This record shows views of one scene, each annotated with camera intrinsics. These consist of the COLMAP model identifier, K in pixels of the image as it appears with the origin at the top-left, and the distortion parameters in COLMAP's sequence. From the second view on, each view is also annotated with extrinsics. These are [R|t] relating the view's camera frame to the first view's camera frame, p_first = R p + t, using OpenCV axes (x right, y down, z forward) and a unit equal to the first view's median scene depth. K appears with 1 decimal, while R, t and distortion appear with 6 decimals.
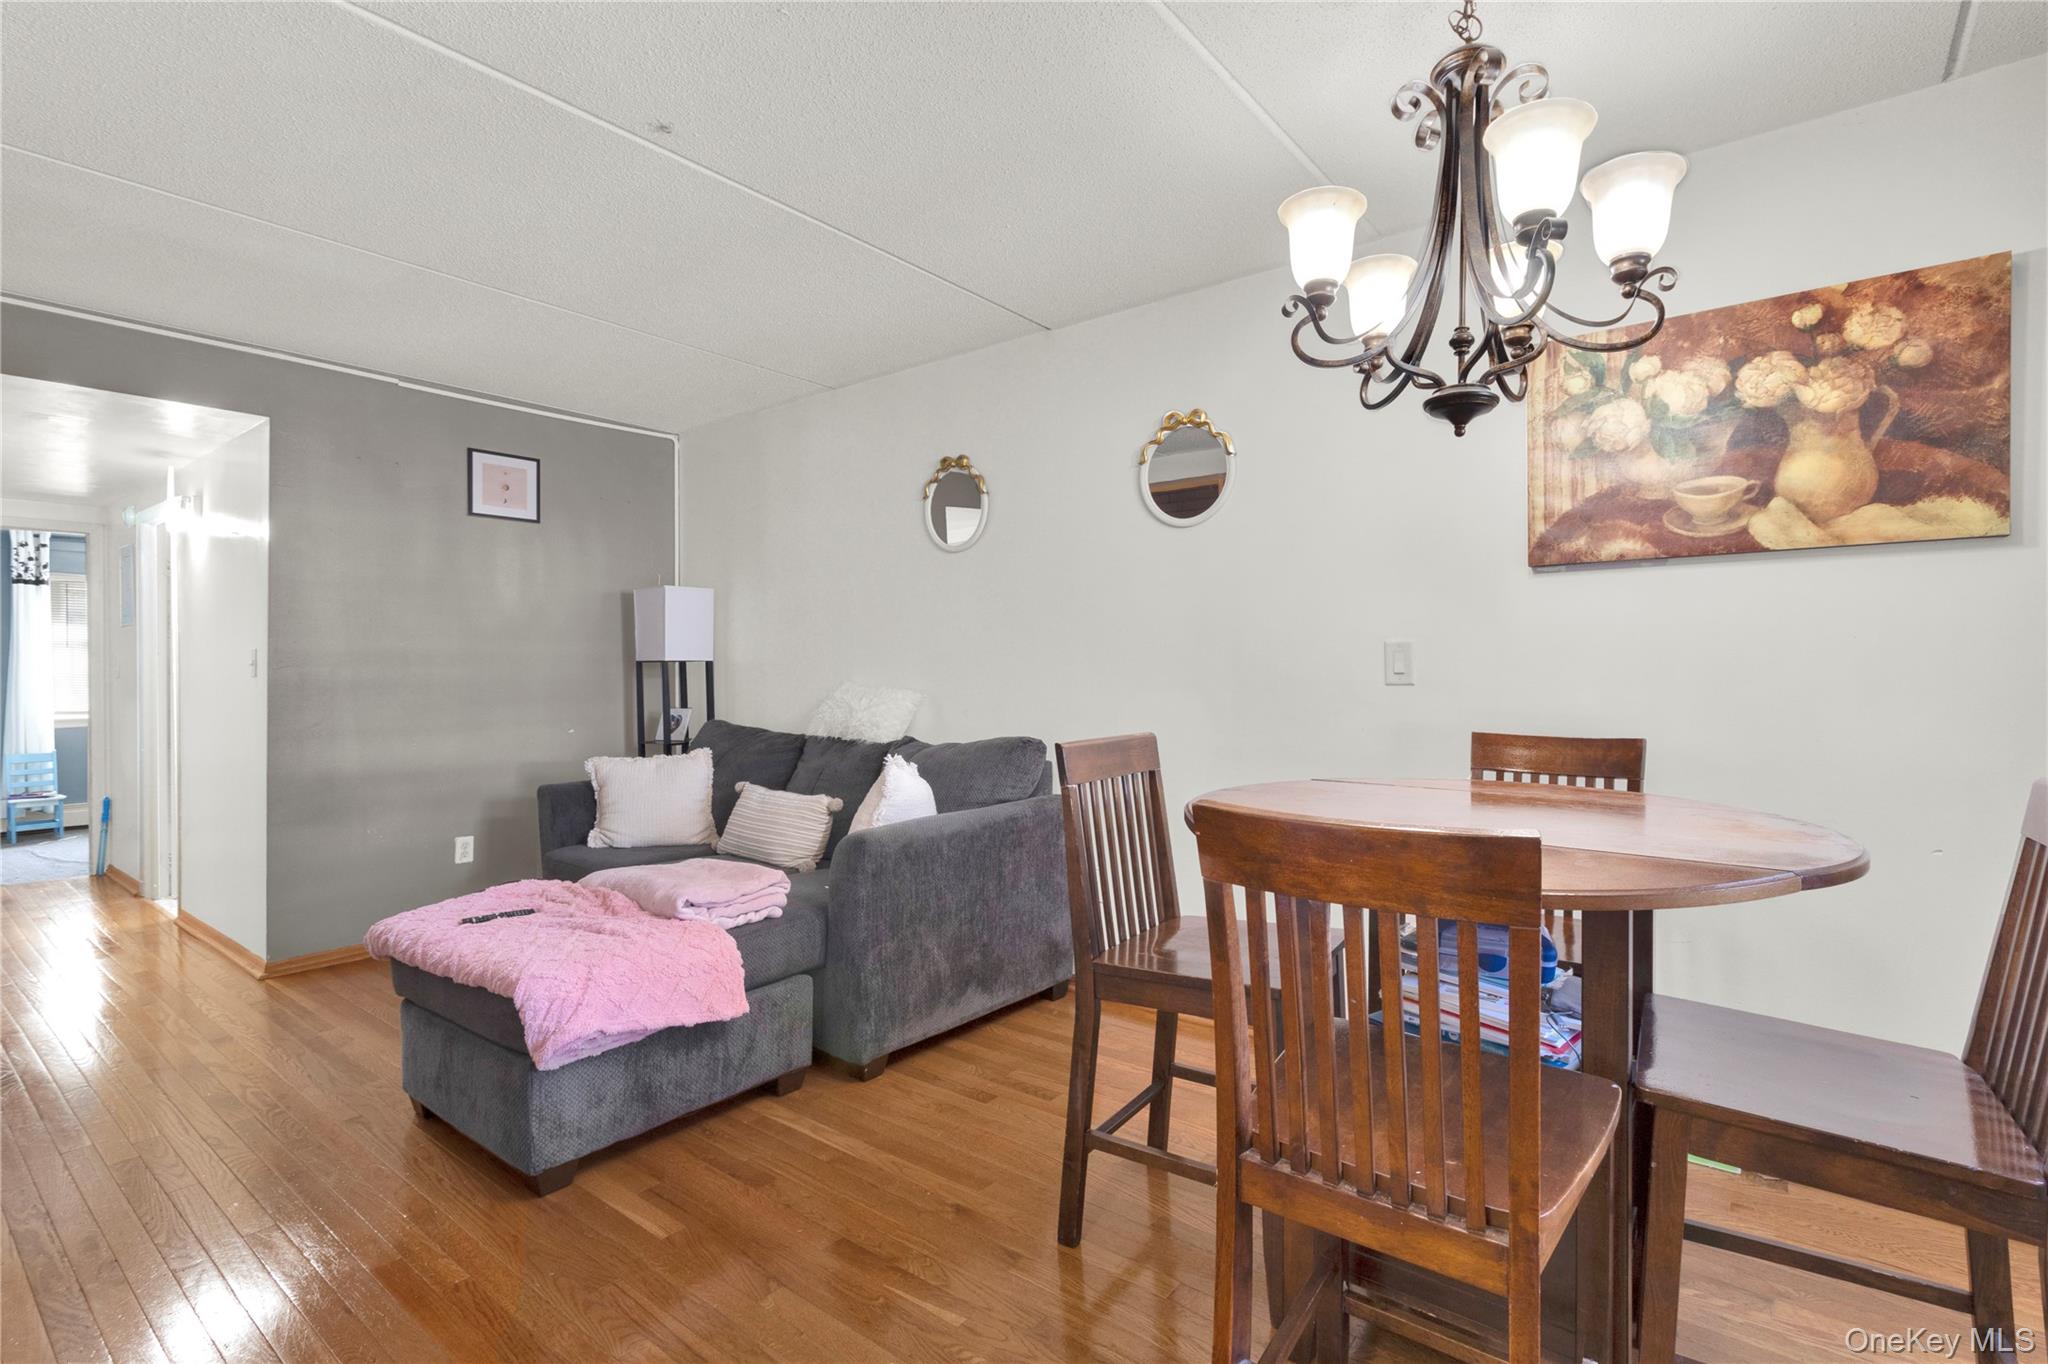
lens RADIAL K [[960.8, 0, 1027.8], [0, 960.8, 687.5], [0, 0, 1]] dist [0.003123, 0.001031]
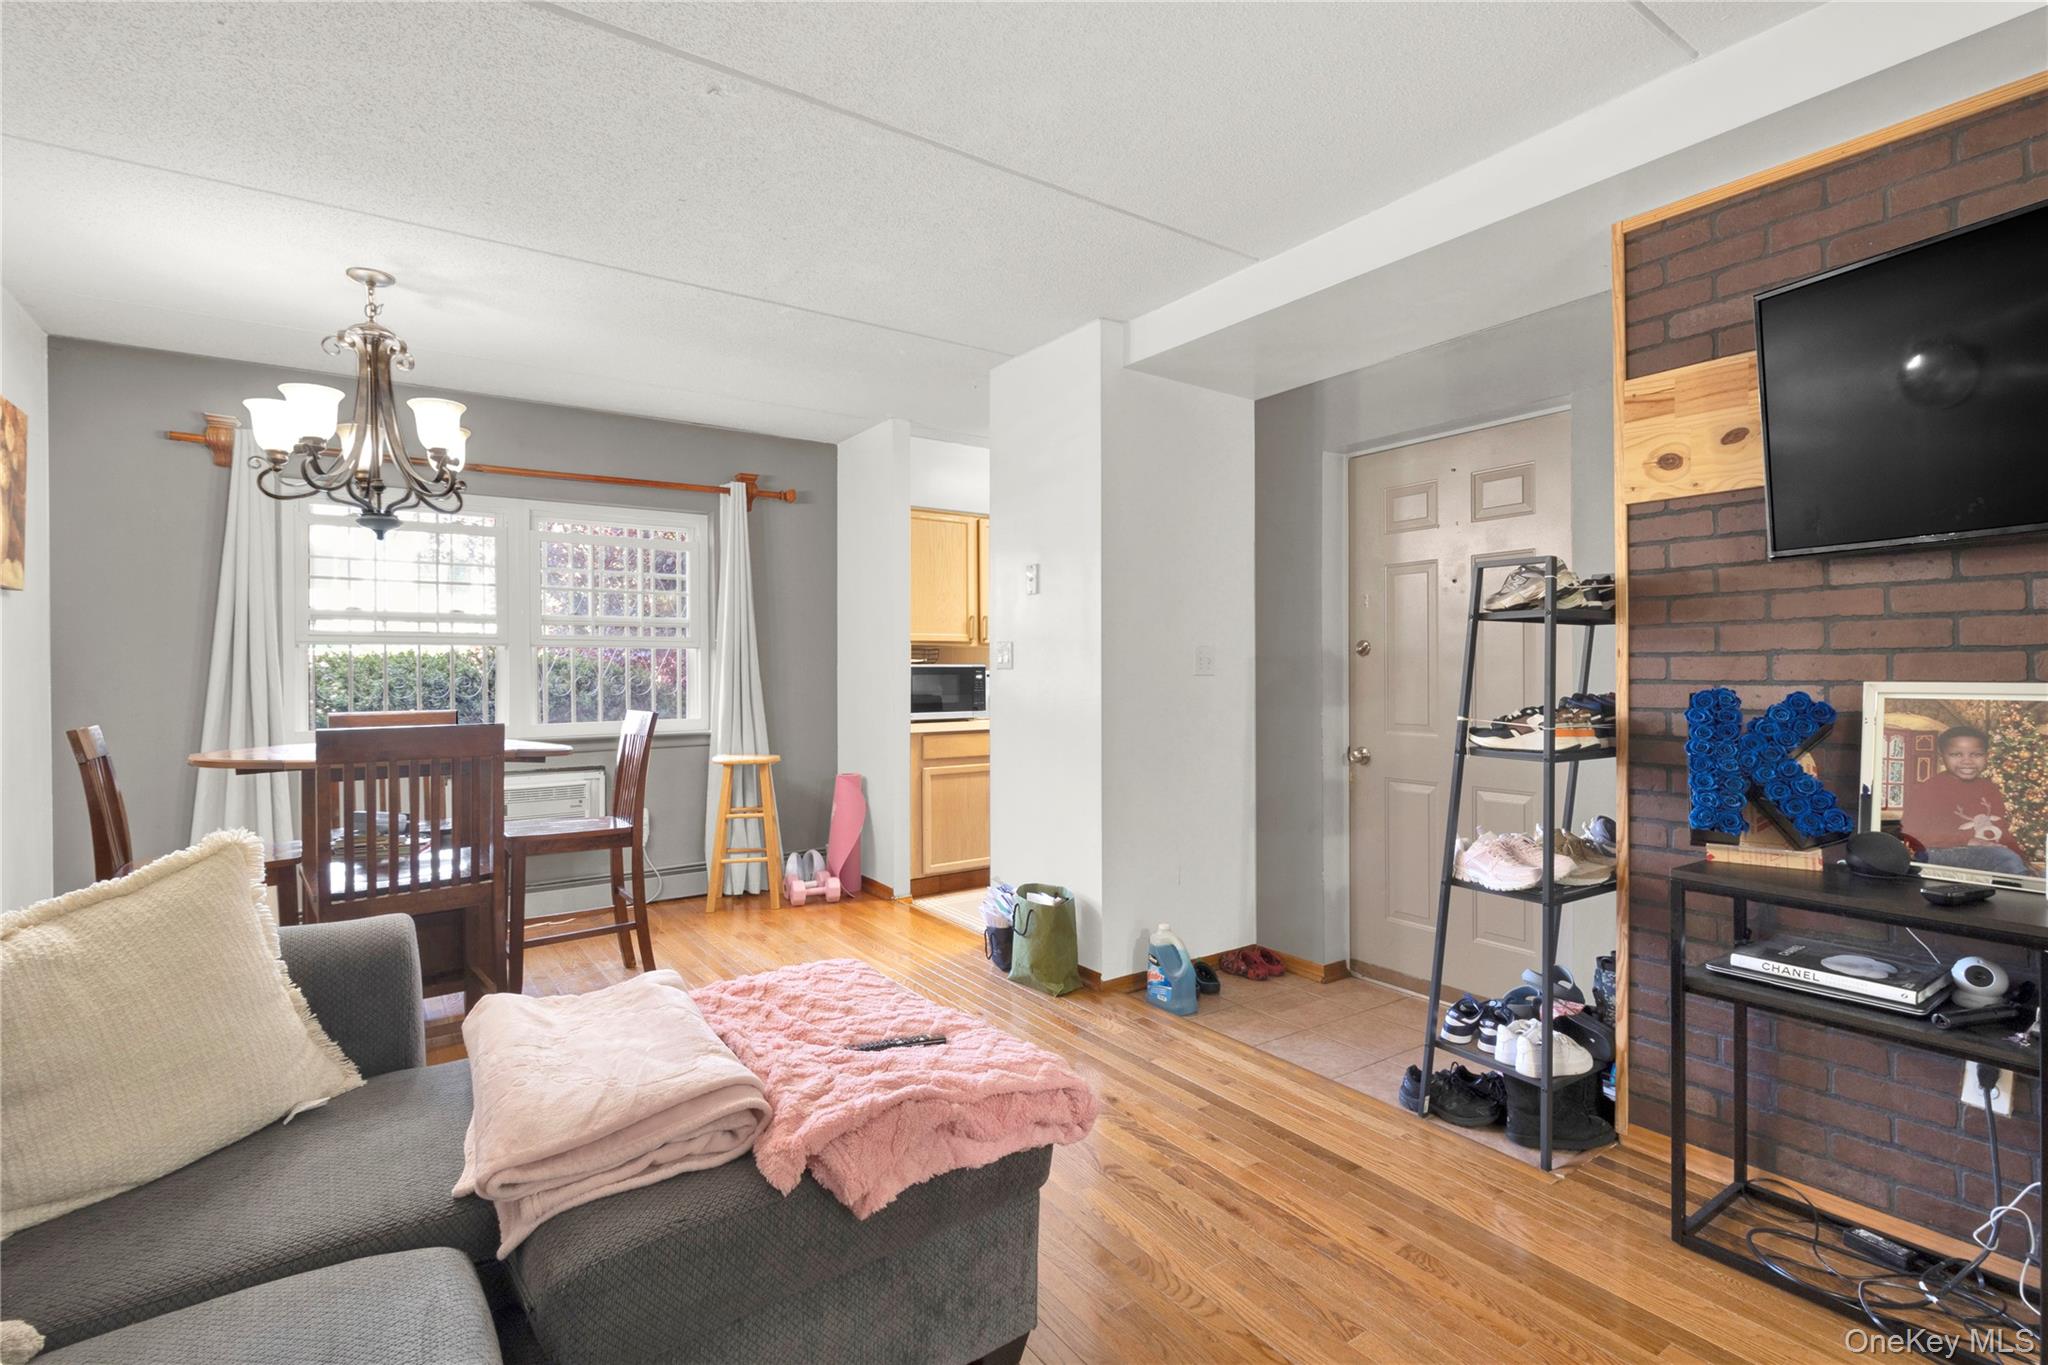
lens RADIAL K [[960.8, 0, 1040.4], [0, 960.8, 672.8], [0, 0, 1]] dist [0.003123, 0.001031]
pose [[-0.957468, -0.001454, 0.288537, -0.940695], [0.000398, 0.999980, 0.006357, -0.025966], [-0.288540, 0.006202, -0.957448, 1.808481]]
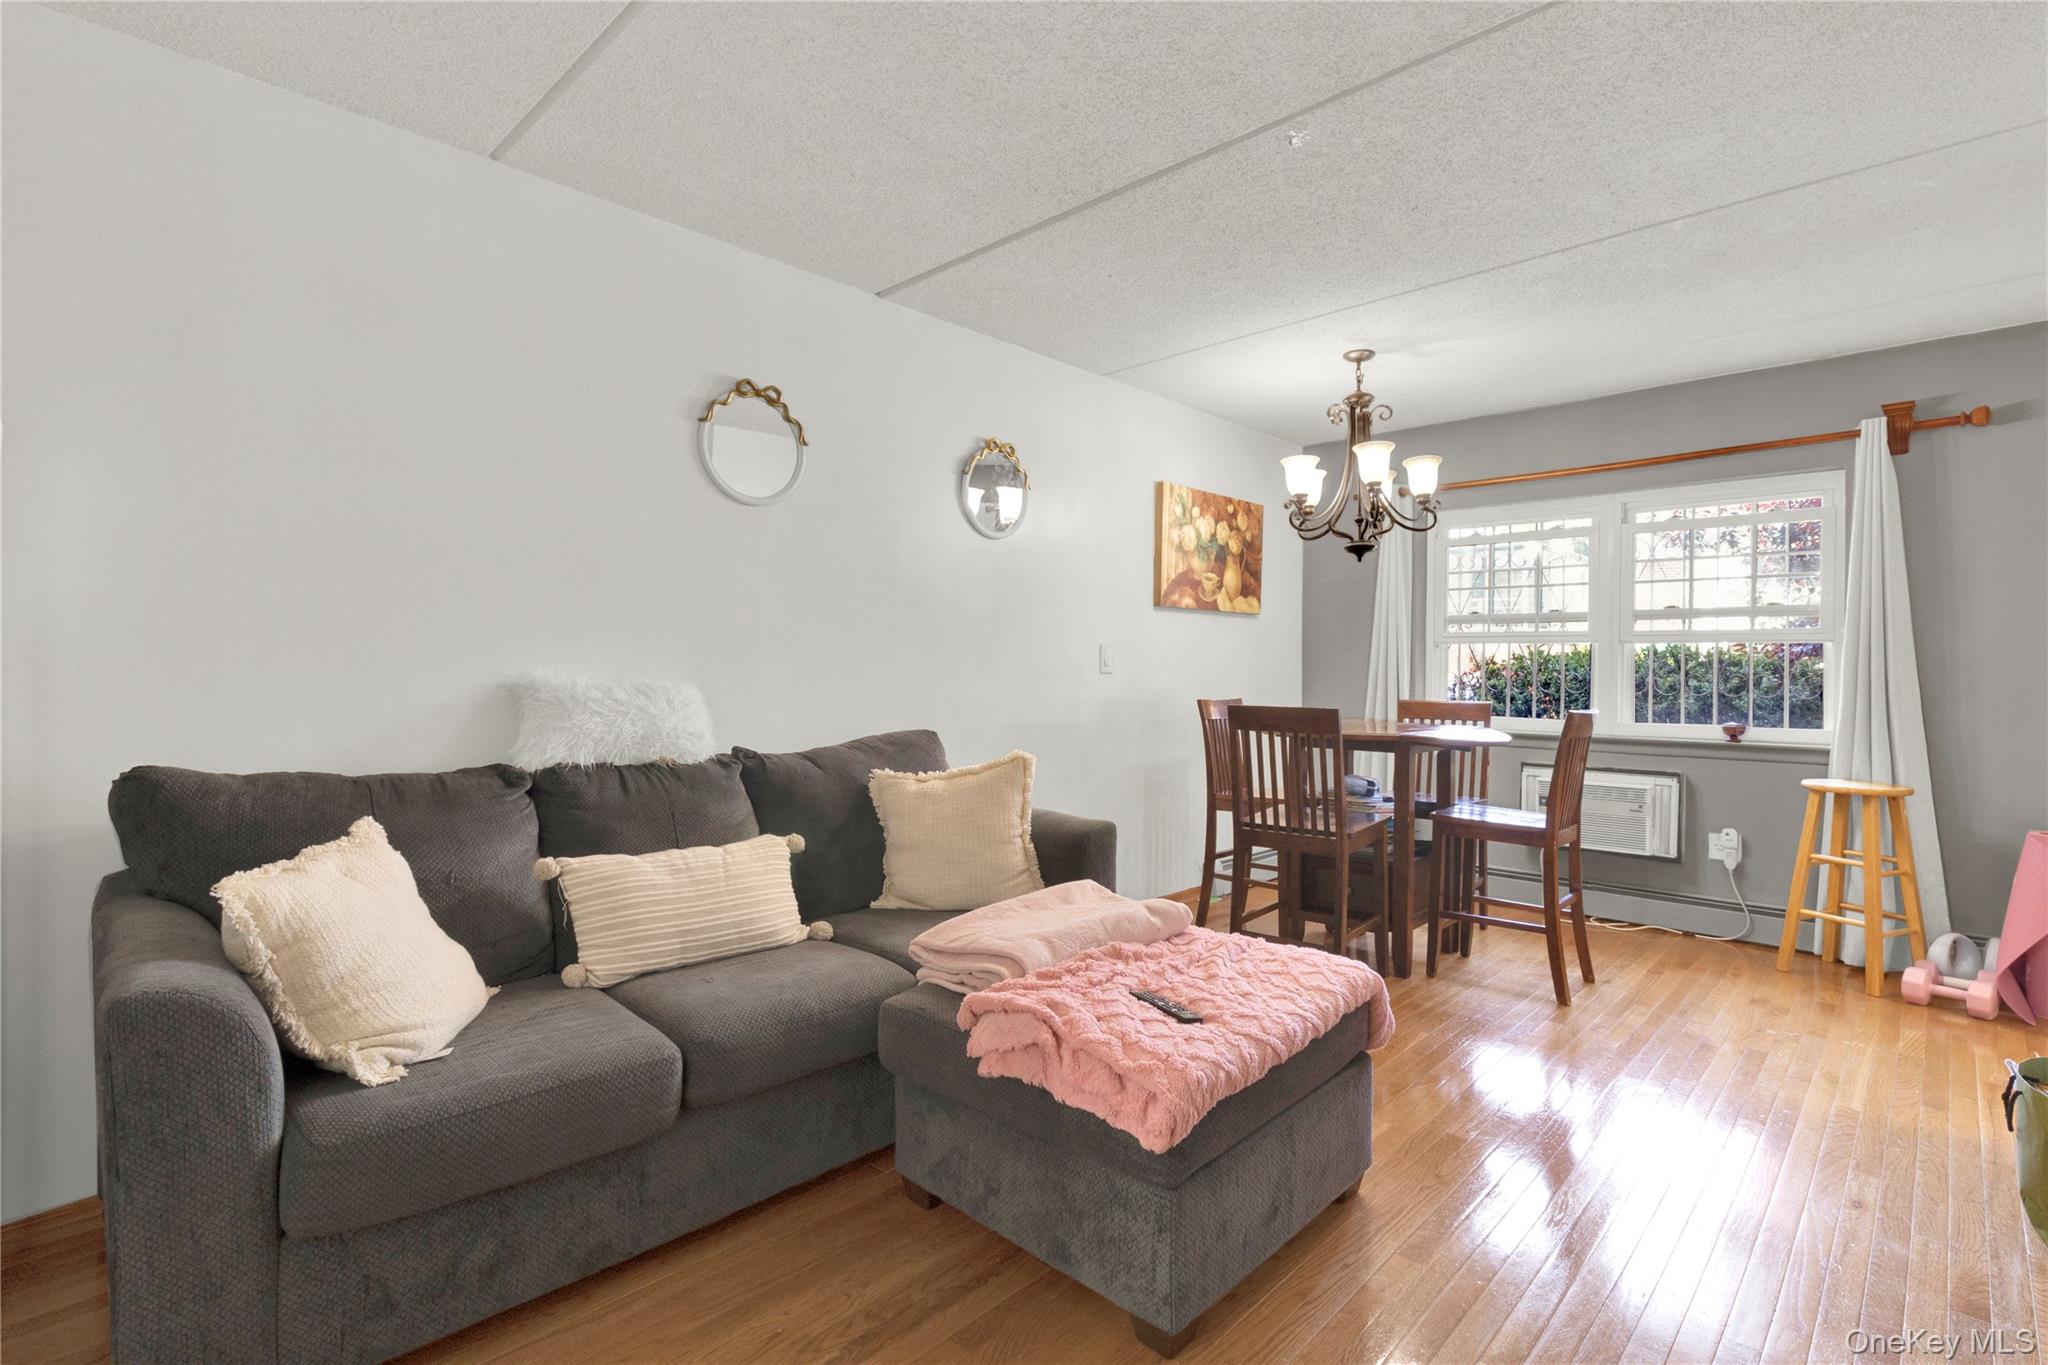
lens RADIAL K [[960.8, 0, 1043.4], [0, 960.8, 680.3], [0, 0, 1]] dist [0.003123, 0.001031]
pose [[0.094554, -0.018523, 0.995347, -1.420479], [-0.003635, 0.999814, 0.018951, -0.025095], [-0.995513, -0.005410, 0.094469, 1.178302]]
